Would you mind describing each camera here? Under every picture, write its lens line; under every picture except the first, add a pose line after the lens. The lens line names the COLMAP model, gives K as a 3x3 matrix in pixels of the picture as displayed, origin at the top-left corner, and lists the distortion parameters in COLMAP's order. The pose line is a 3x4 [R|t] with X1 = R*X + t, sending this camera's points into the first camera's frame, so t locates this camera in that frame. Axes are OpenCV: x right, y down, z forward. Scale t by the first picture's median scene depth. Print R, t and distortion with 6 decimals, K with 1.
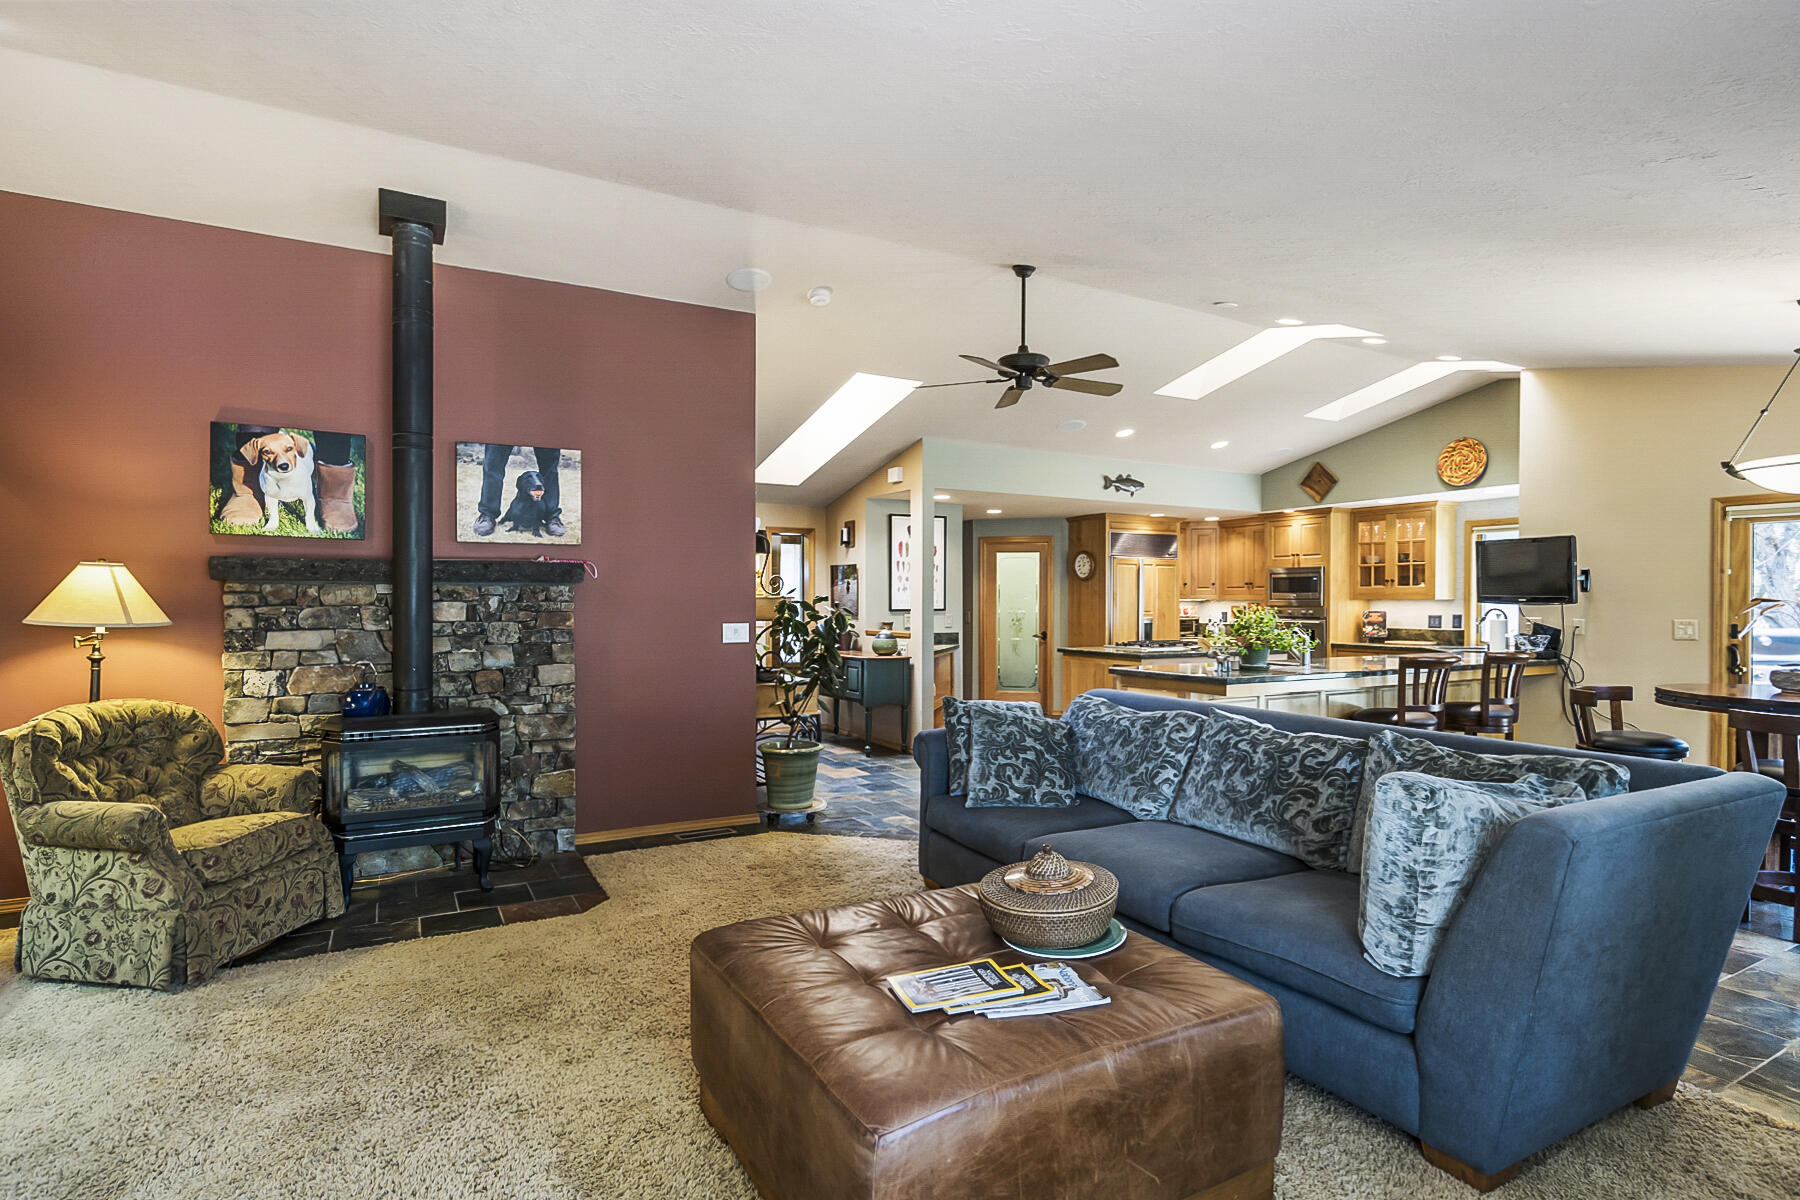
lens RADIAL K [[916.8, 0, 901.7], [0, 916.8, 609.3], [0, 0, 1]] dist [-0.001506, 0.000745]
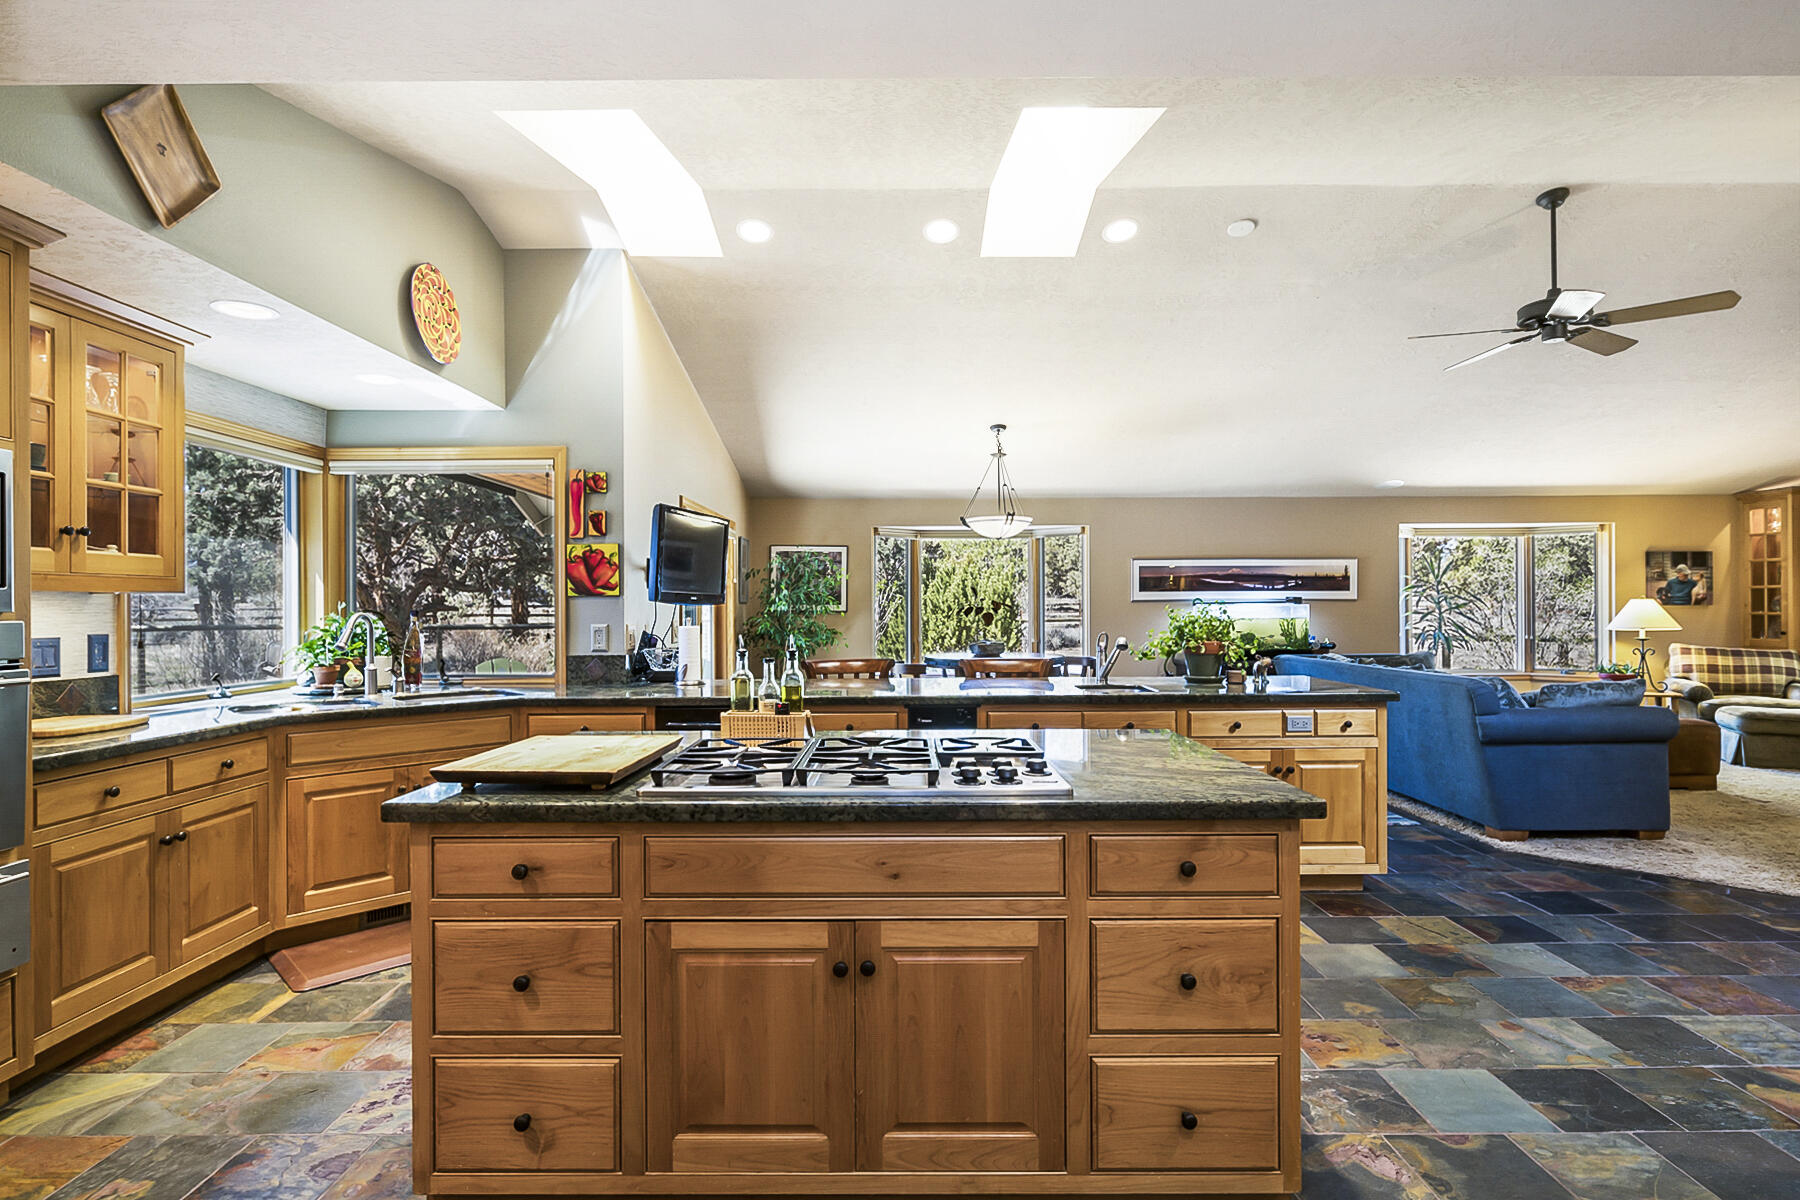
lens RADIAL K [[903.4, 0, 898.2], [0, 903.4, 605.7], [0, 0, 1]] dist [-0.003009, -0.000399]
pose [[-0.869185, 0.004496, 0.494467, 0.138245], [0.008802, 0.999941, 0.006380, -0.005366], [-0.494409, 0.009897, -0.869173, 1.124728]]
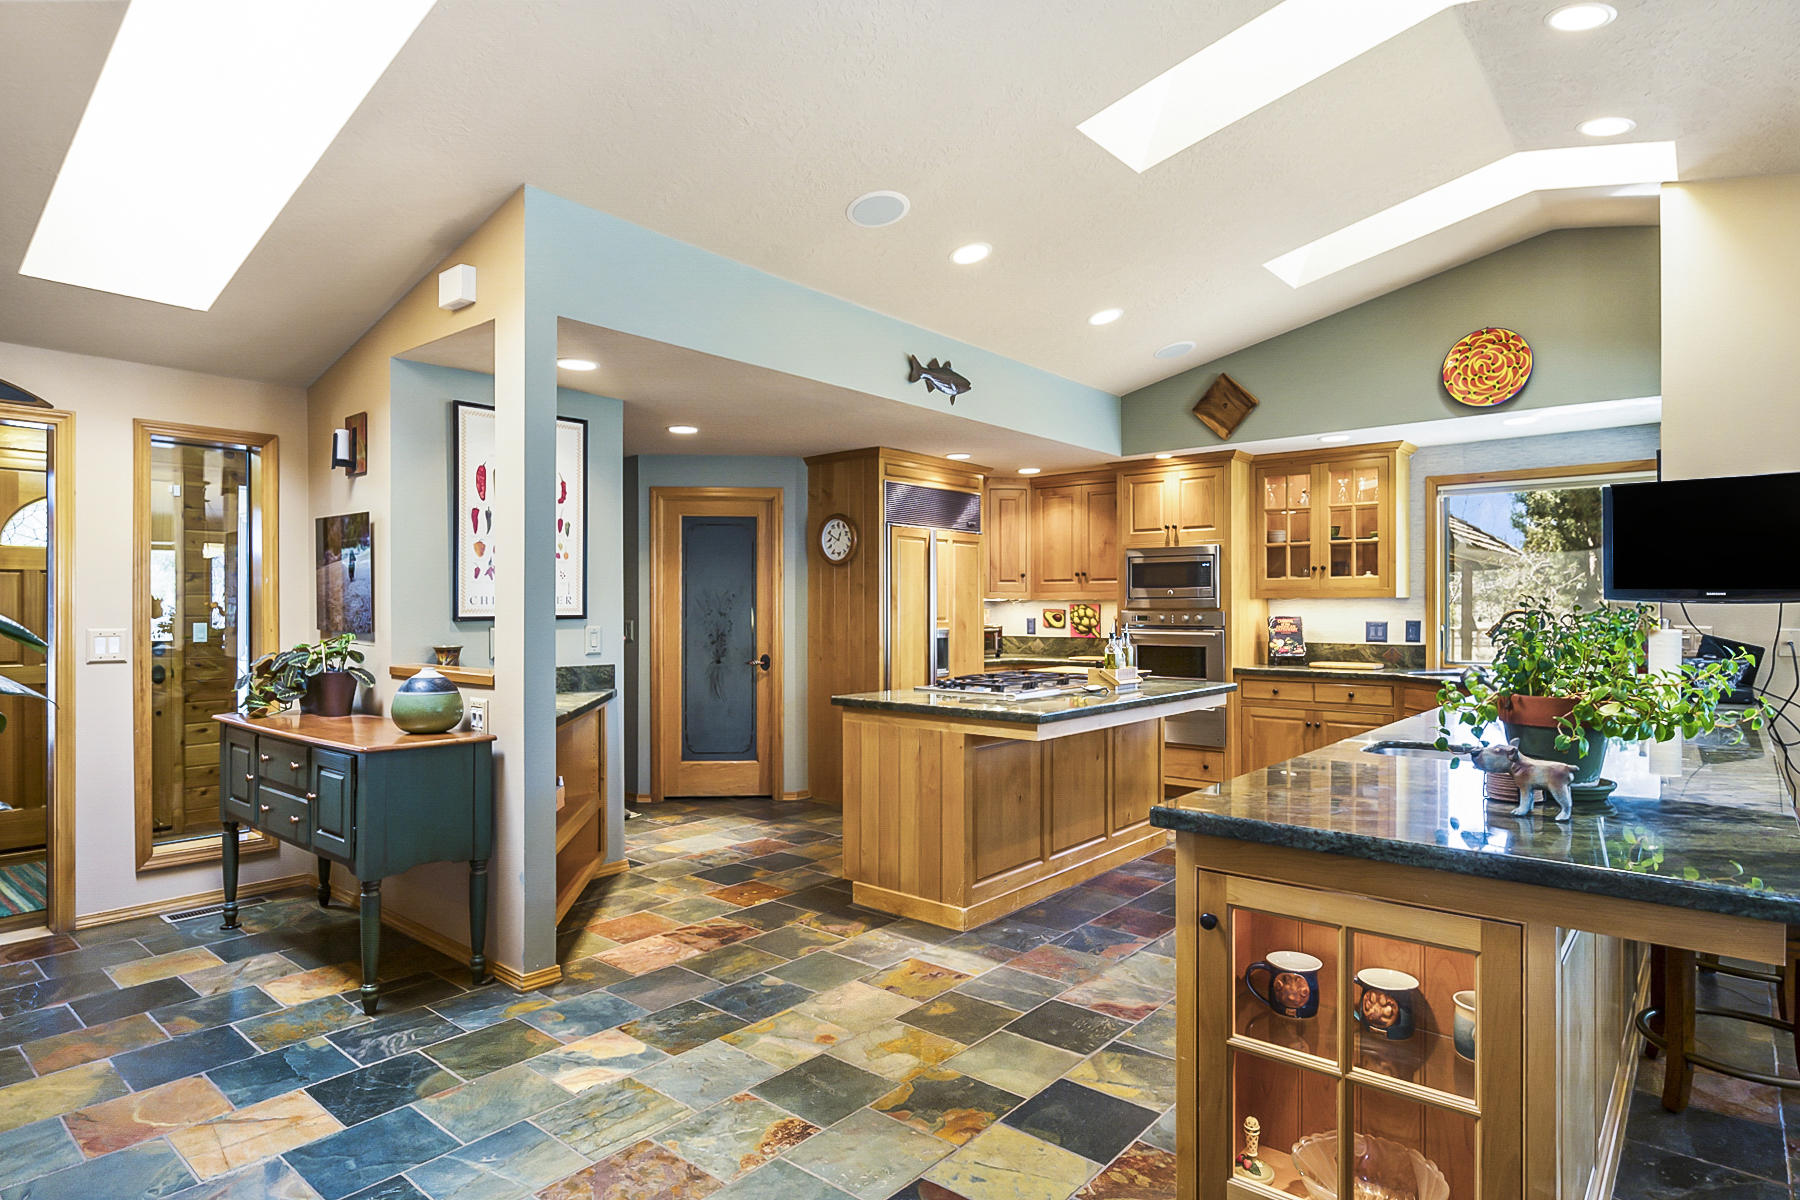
lens RADIAL K [[986.9, 0, 899.5], [0, 986.9, 607.2], [0, 0, 1]] dist [-0.004603, 0.000462]
pose [[0.937618, -0.001630, 0.347663, 0.021812], [0.004845, 0.999953, -0.008379, 0.000206], [-0.347633, 0.009541, 0.937582, 0.458624]]
